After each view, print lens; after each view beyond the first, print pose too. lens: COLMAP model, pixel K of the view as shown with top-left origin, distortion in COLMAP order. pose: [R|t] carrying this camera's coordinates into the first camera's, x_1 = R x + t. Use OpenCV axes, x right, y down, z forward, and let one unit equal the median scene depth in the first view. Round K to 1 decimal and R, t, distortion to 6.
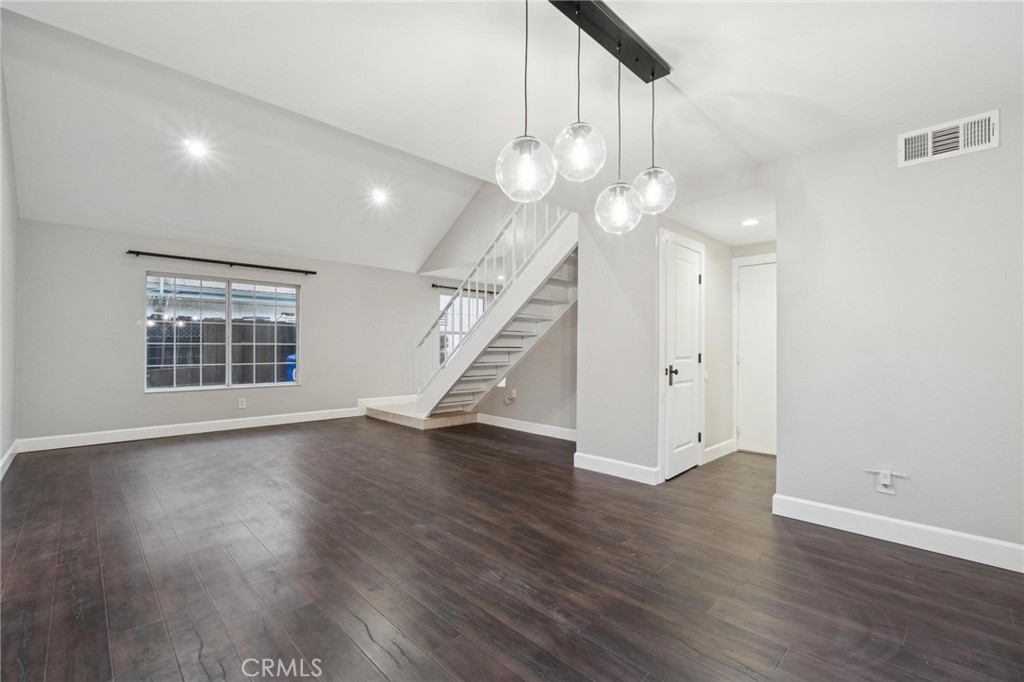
lens RADIAL K [[446.8, 0, 504.3], [0, 446.8, 345.6], [0, 0, 1]] dist [-0.000553, 0.000616]
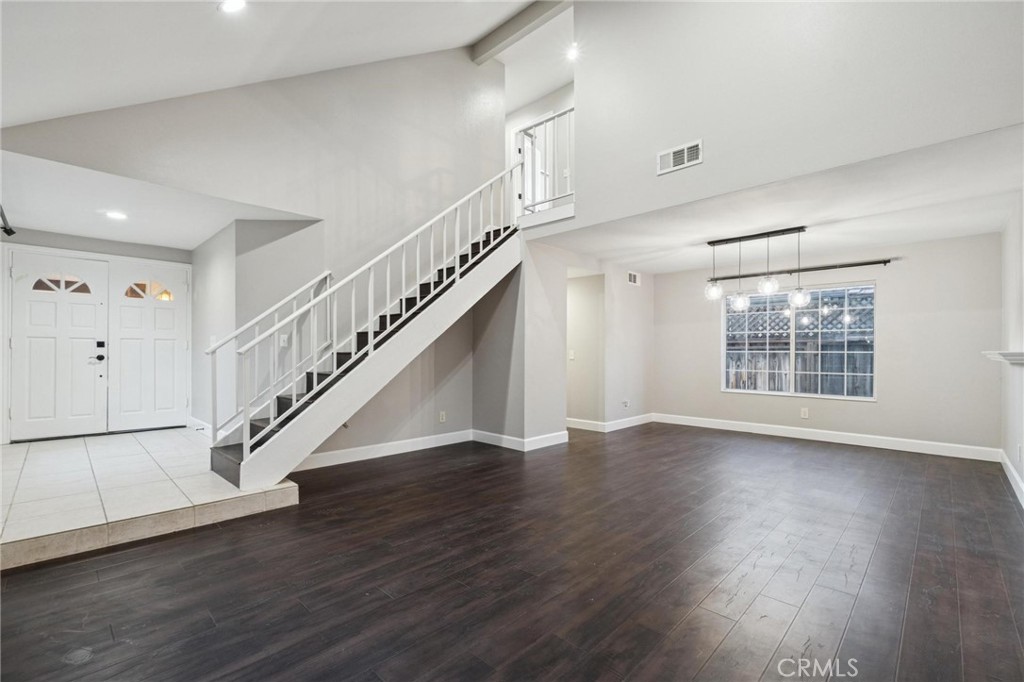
lens RADIAL K [[447.7, 0, 513.1], [0, 447.7, 354.5], [0, 0, 1]] dist [-0.001174, 0.000035]
pose [[-0.045245, -0.010594, 0.998920, -1.670411], [-0.011081, 0.999888, 0.010102, -0.000226], [-0.998914, -0.010612, -0.045357, 1.746833]]
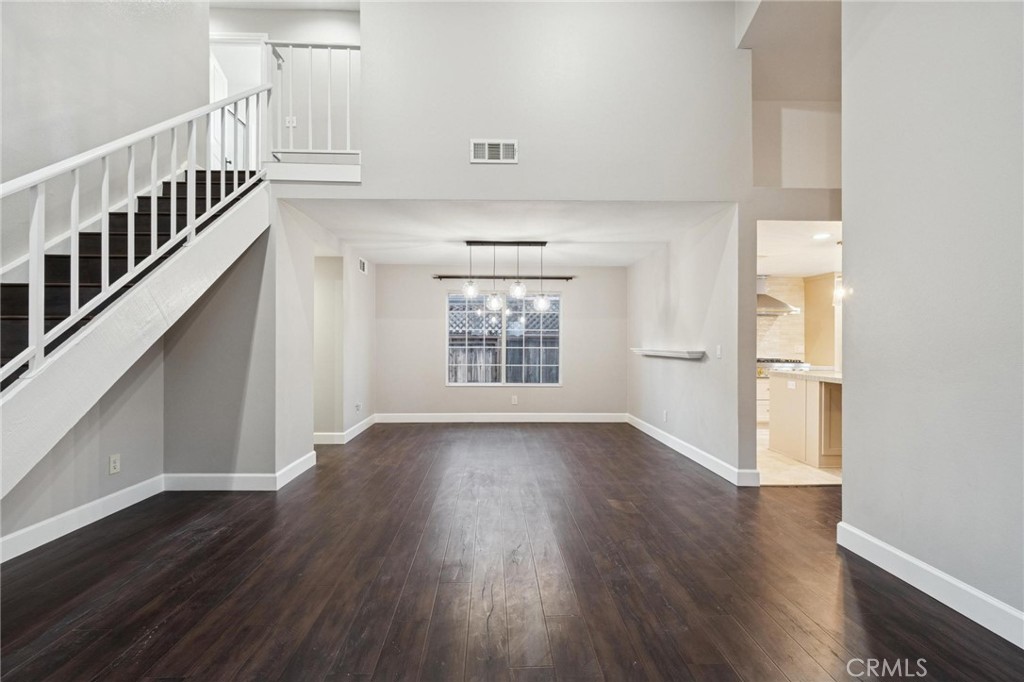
lens RADIAL K [[446.8, 0, 504.3], [0, 446.8, 345.6], [0, 0, 1]] dist [-0.000553, 0.000616]
pose [[-0.745691, -0.008835, 0.666233, -1.194706], [-0.010821, 0.999941, 0.001148, -0.022791], [-0.666204, -0.006354, -0.745742, 2.176084]]
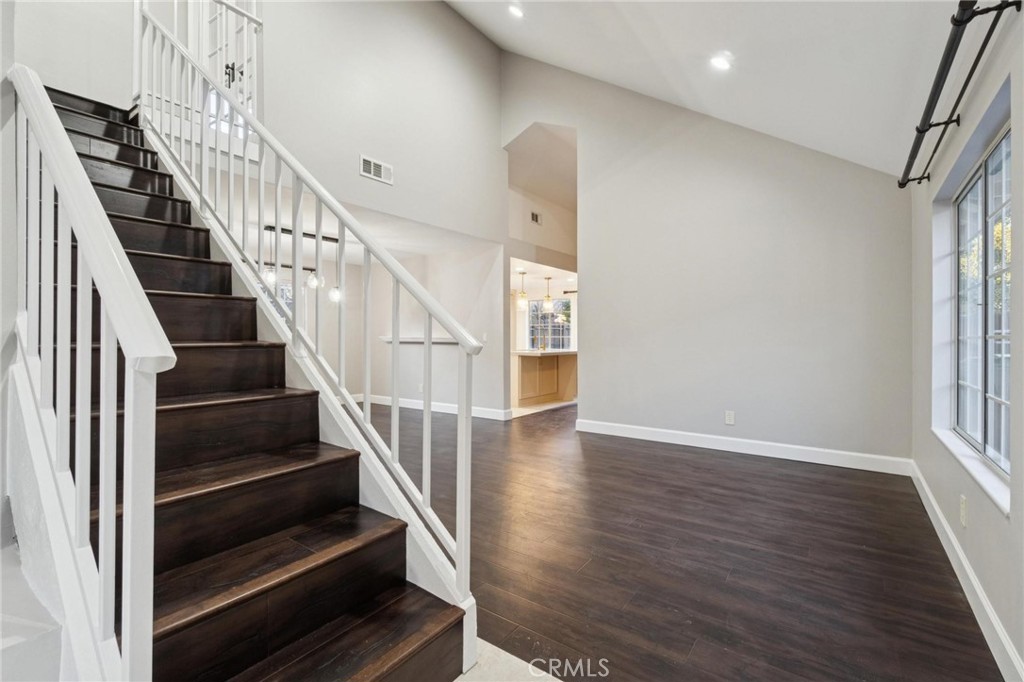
lens RADIAL K [[458.5, 0, 502.5], [0, 458.5, 339.2], [0, 0, 1]] dist [-0.004141, -0.000164]
pose [[-0.985893, -0.003662, -0.167337, -0.398903], [-0.003275, 0.999991, -0.002588, 0.006269], [0.167345, -0.002004, -0.985896, 2.936982]]
